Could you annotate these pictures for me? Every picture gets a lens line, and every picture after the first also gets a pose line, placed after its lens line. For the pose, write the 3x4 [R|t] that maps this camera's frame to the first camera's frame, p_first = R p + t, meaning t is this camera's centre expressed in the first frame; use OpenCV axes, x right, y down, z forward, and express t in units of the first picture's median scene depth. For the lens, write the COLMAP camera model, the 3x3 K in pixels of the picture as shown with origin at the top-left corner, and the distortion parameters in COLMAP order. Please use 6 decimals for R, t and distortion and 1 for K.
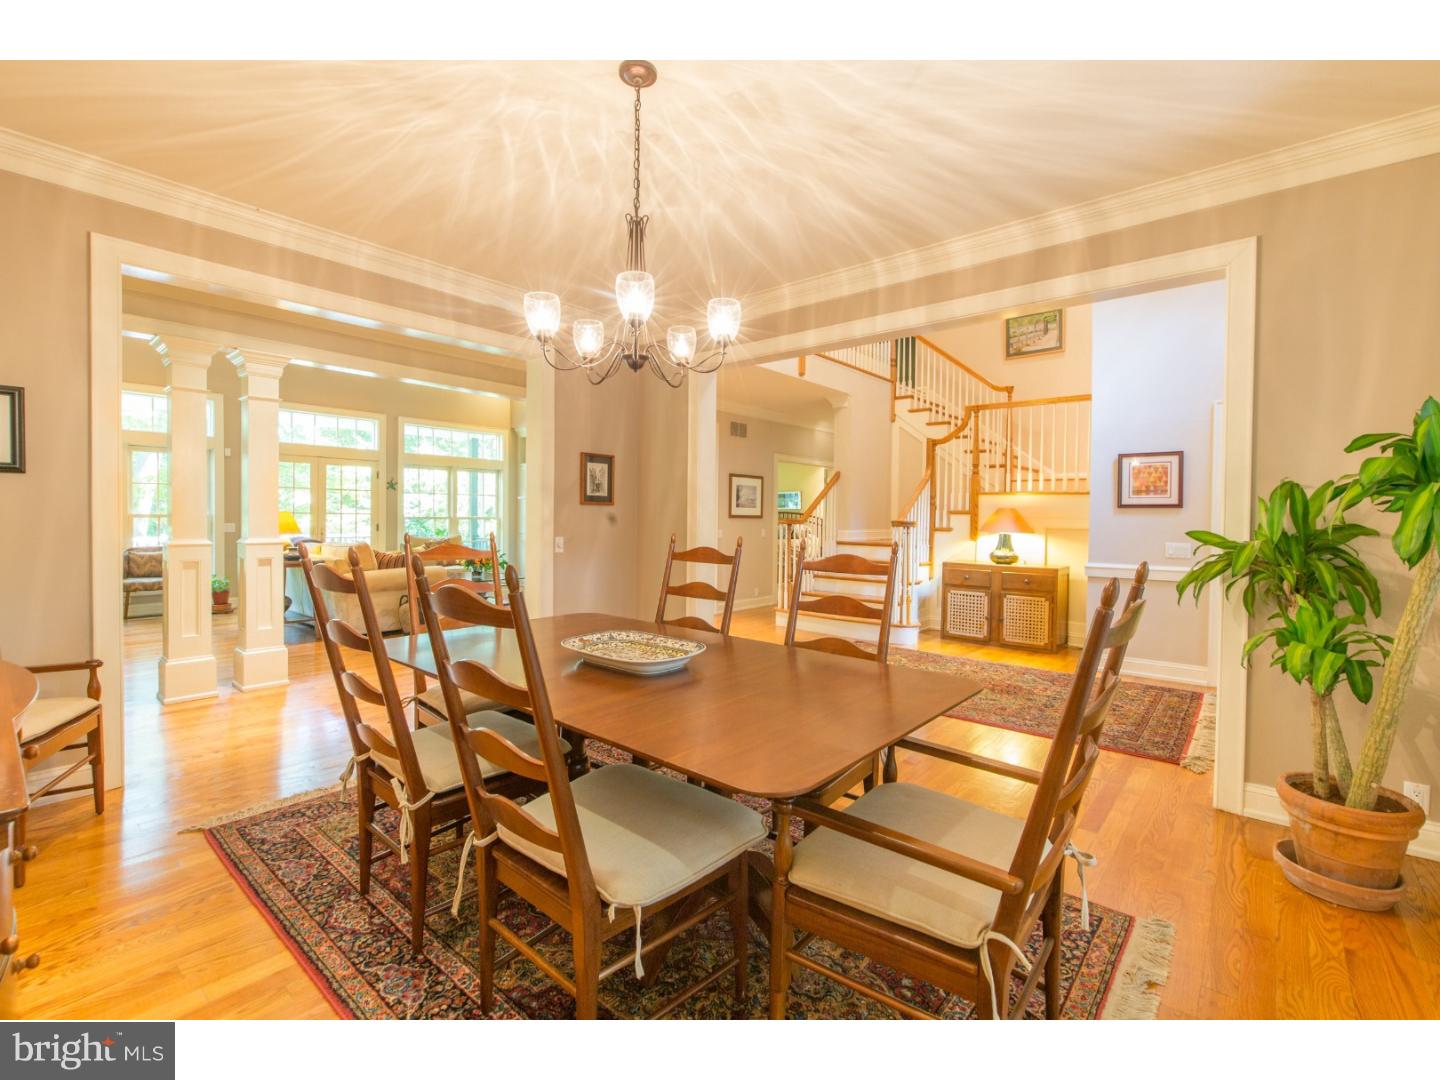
lens RADIAL K [[651.1, 0, 709.6], [0, 651.1, 528.8], [0, 0, 1]] dist [-0.000898, -0.000740]
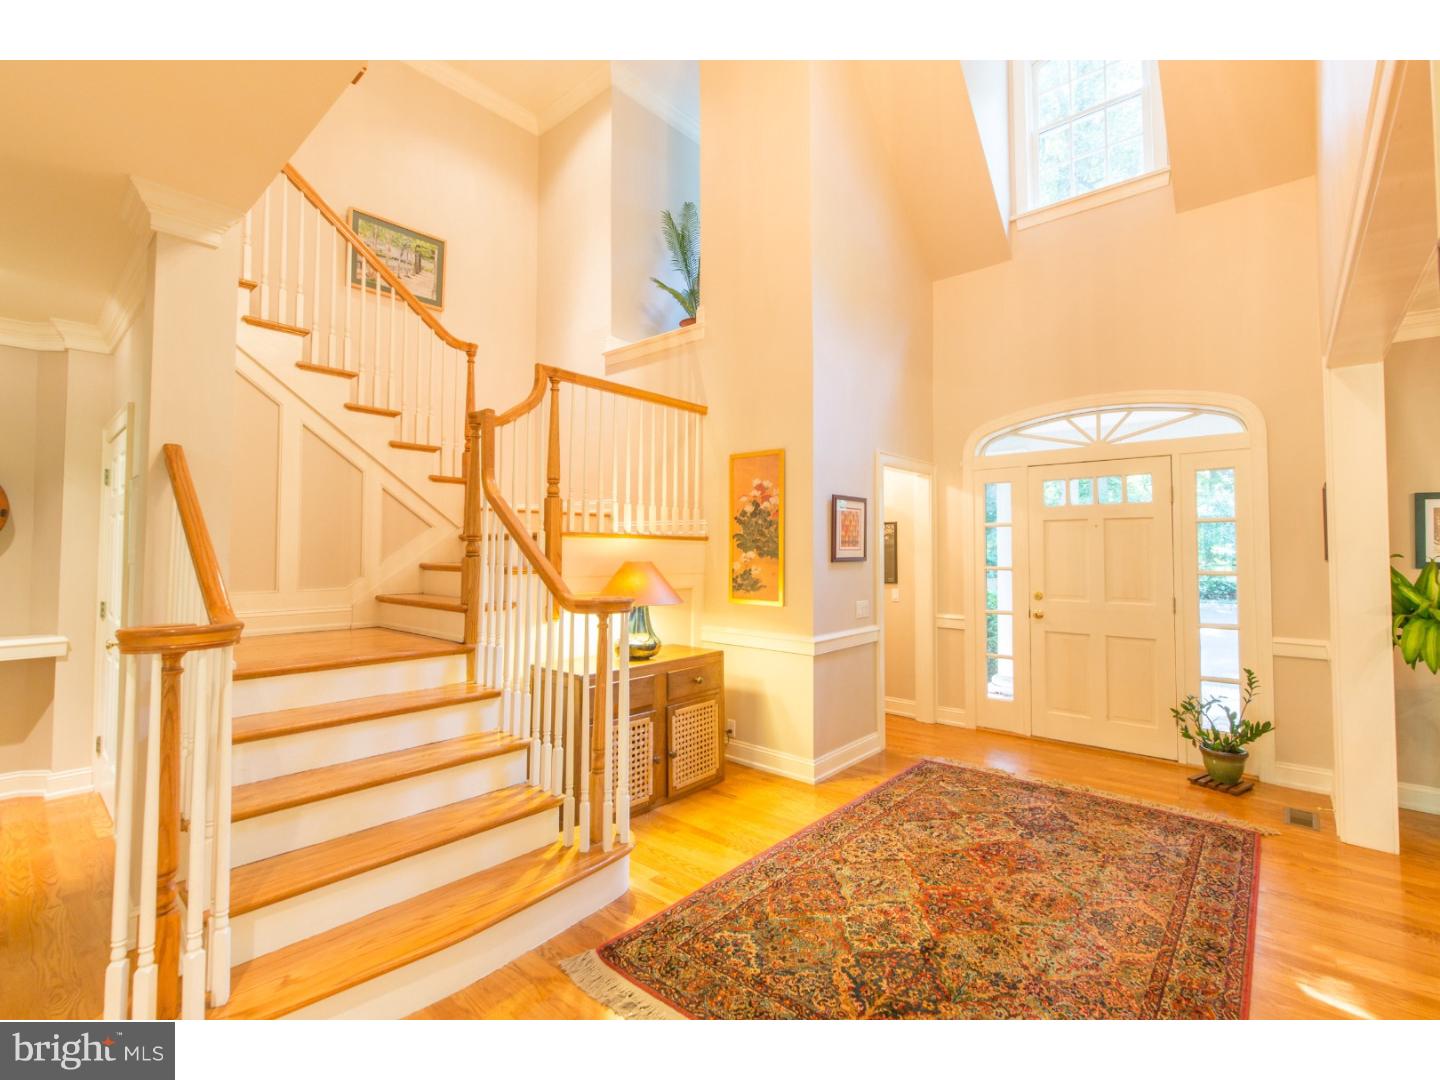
lens RADIAL K [[651.1, 0, 721.3], [0, 651.1, 529.9], [0, 0, 1]] dist [-0.000898, -0.000740]
pose [[-0.005205, 0.019370, 0.999799, -0.131382], [0.017082, 0.999668, -0.019279, -0.047504], [-0.999841, 0.016978, -0.005535, 0.927895]]
